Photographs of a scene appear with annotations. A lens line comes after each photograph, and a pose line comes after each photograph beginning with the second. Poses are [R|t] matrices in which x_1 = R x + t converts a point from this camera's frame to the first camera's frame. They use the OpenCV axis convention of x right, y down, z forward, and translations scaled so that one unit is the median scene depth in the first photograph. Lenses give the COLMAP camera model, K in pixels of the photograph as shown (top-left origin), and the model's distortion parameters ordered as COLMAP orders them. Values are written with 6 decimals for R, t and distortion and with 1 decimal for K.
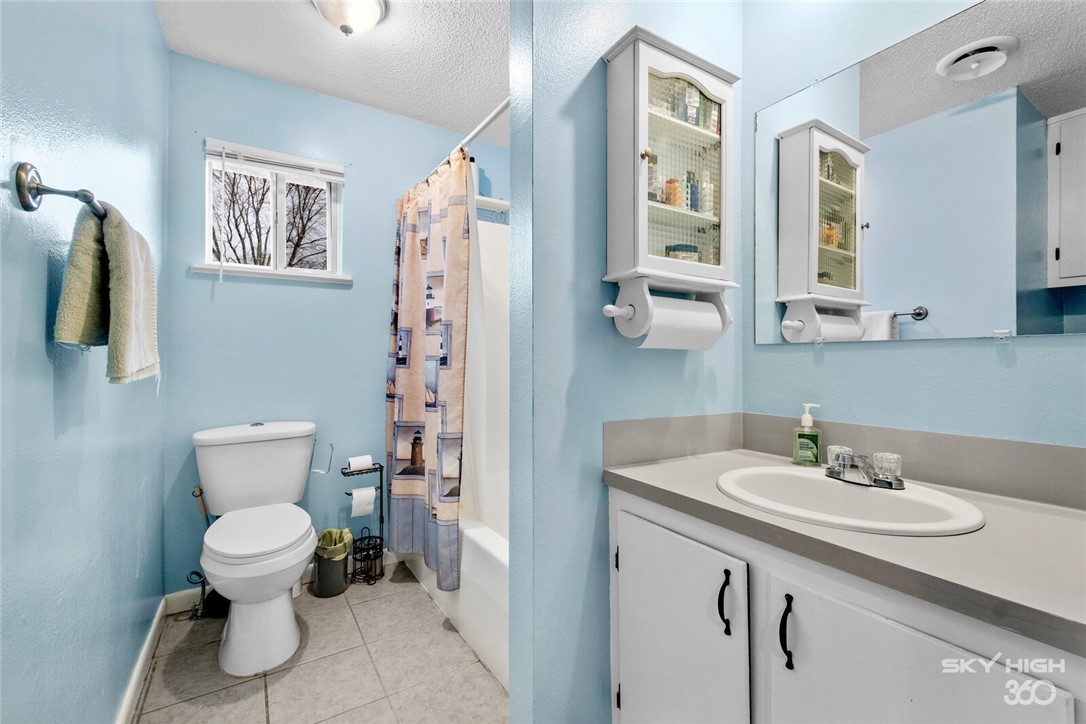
lens RADIAL K [[464.7, 0, 543.4], [0, 464.7, 352.7], [0, 0, 1]] dist [0.018266, -0.007799]
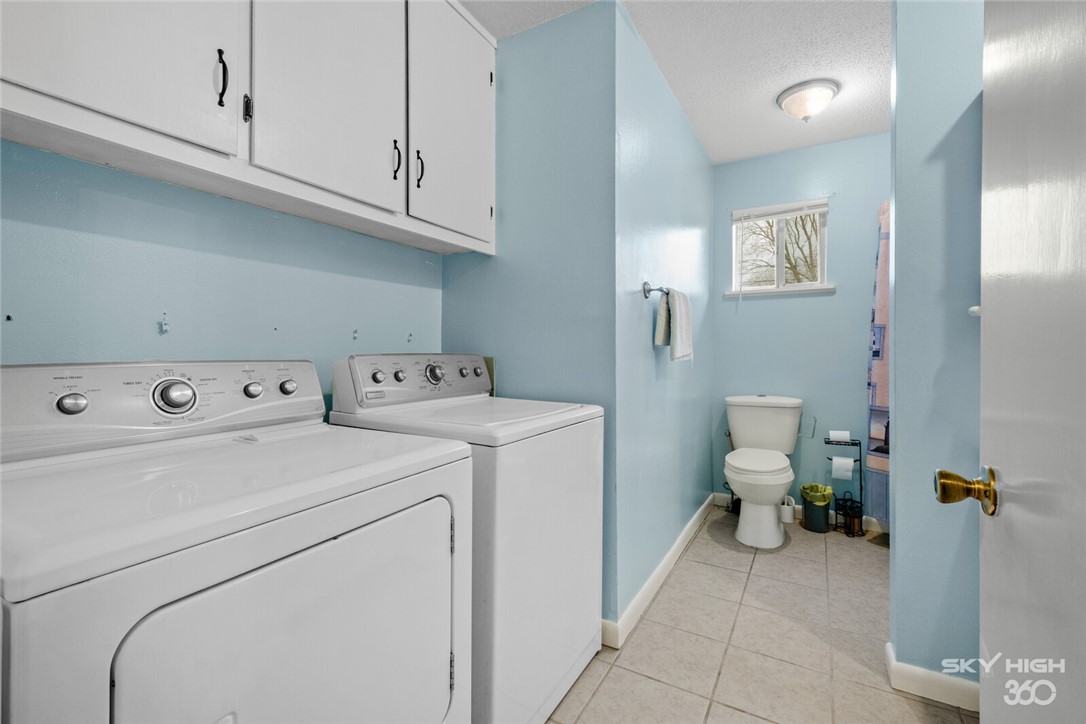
lens RADIAL K [[464.7, 0, 543.4], [0, 464.7, 352.7], [0, 0, 1]] dist [0.018266, -0.007799]
pose [[0.460350, 0.004187, -0.887727, 0.383418], [0.008012, 0.999929, 0.008871, -0.001650], [0.887701, -0.011197, 0.460284, -0.293977]]
